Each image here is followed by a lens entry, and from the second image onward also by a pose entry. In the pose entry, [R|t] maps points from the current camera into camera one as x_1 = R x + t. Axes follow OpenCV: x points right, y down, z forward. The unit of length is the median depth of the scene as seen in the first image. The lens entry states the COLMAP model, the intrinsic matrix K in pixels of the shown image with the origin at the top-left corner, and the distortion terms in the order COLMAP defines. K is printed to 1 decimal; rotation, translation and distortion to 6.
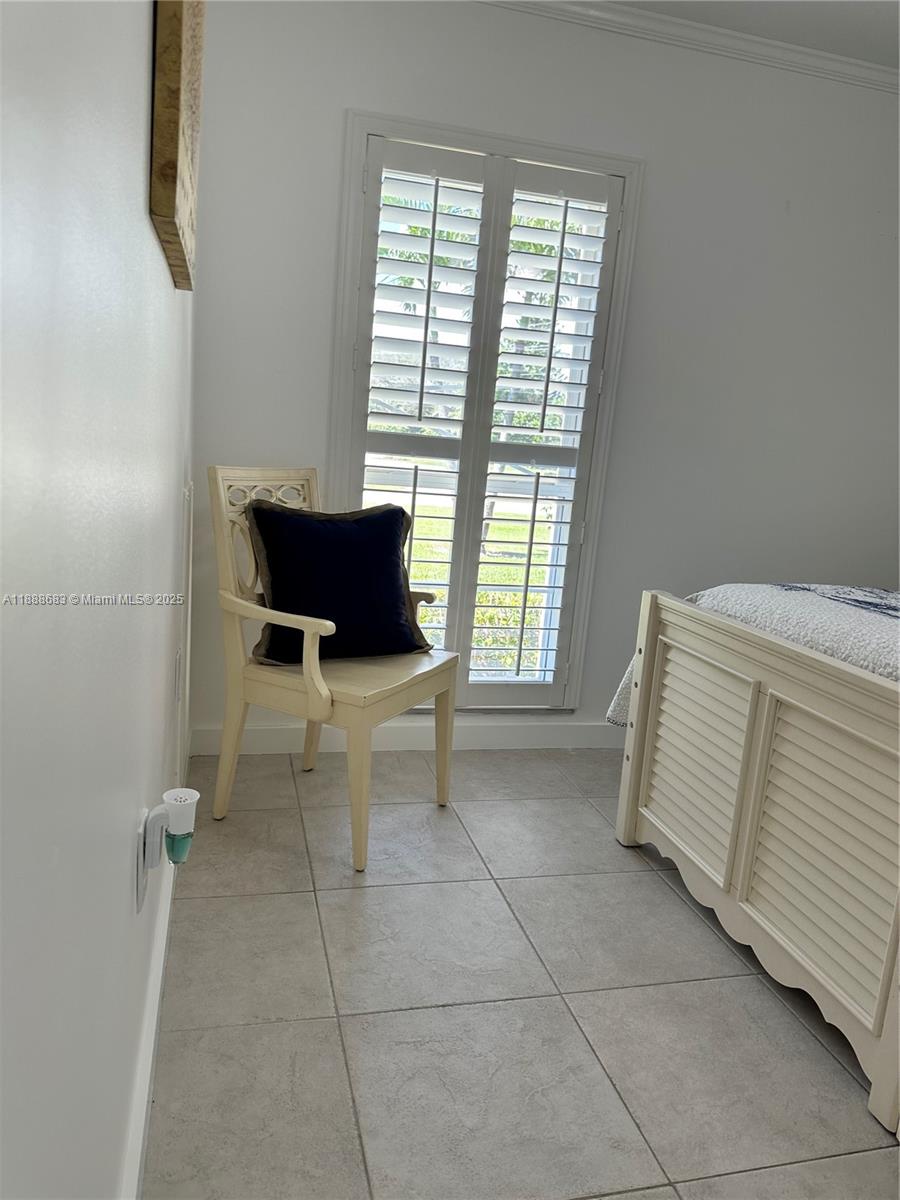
lens RADIAL K [[852.5, 0, 445.9], [0, 852.5, 602.7], [0, 0, 1]] dist [0.060496, -0.069463]
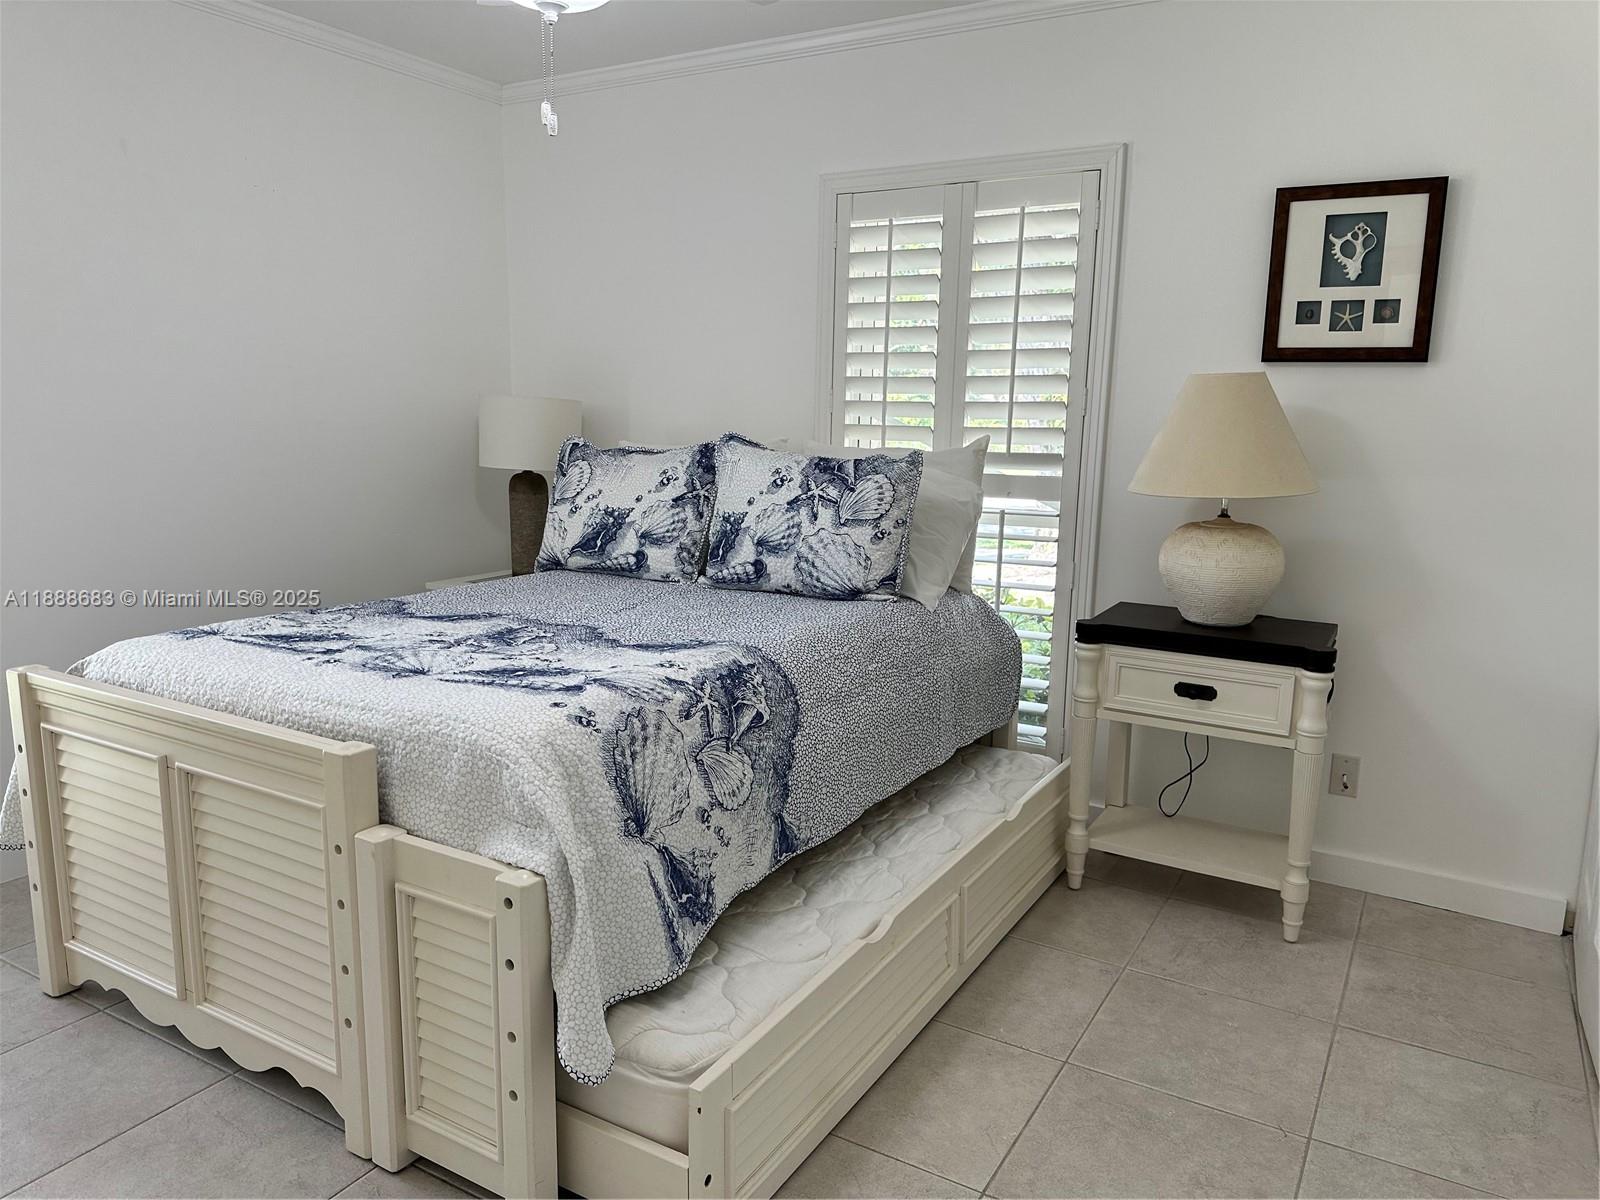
lens RADIAL K [[1136.7, 0, 795.2], [0, 1136.7, 599.2], [0, 0, 1]] dist [0.060496, -0.069463]
pose [[0.711262, -0.193220, 0.675850, 0.056080], [0.177963, 0.979653, 0.092787, -0.053008], [-0.680026, 0.054280, 0.731176, -0.268509]]
